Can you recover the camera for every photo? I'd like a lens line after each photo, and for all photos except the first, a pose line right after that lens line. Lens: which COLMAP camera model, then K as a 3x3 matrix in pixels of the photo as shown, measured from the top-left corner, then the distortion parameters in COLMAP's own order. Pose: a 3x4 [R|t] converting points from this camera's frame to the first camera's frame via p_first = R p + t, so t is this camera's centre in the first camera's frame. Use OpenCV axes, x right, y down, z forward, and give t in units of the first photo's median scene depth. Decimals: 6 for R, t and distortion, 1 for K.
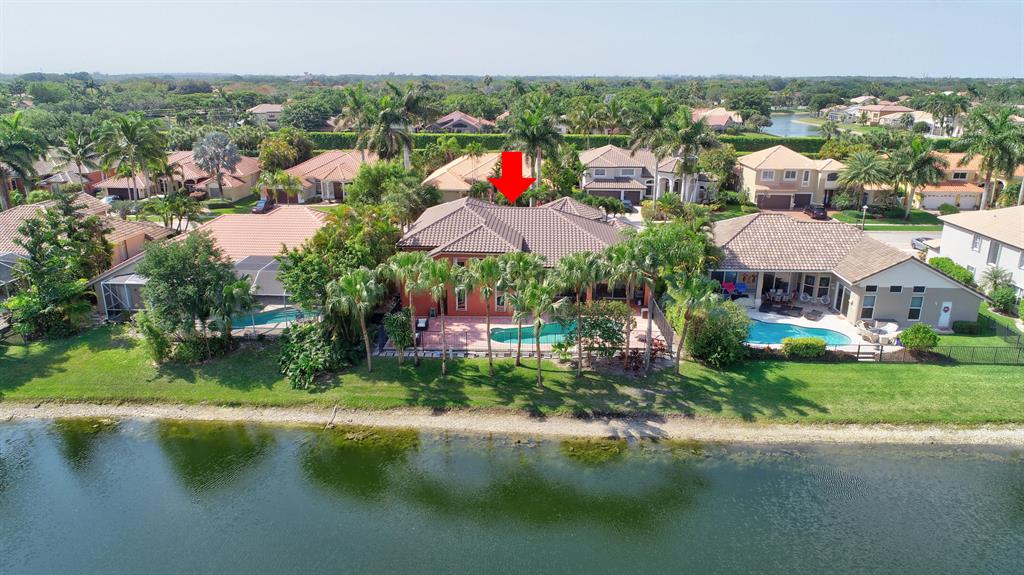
lens RADIAL K [[729.4, 0, 512.0], [0, 729.4, 287.5], [0, 0, 1]] dist [0.000879, 0.000338]
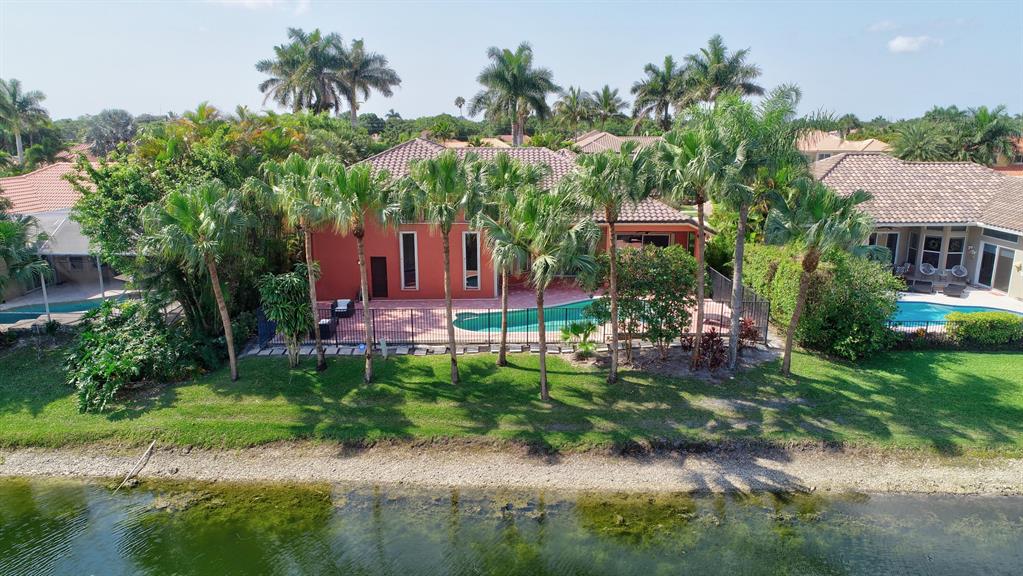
lens RADIAL K [[699.3, 0, 511.5], [0, 699.3, 288.0], [0, 0, 1]] dist [-0.004830, -0.001014]
pose [[0.999316, -0.014055, 0.034208, -0.002832], [0.016568, 0.997097, -0.074319, 0.091518], [-0.033065, 0.074835, 0.996648, 0.476245]]
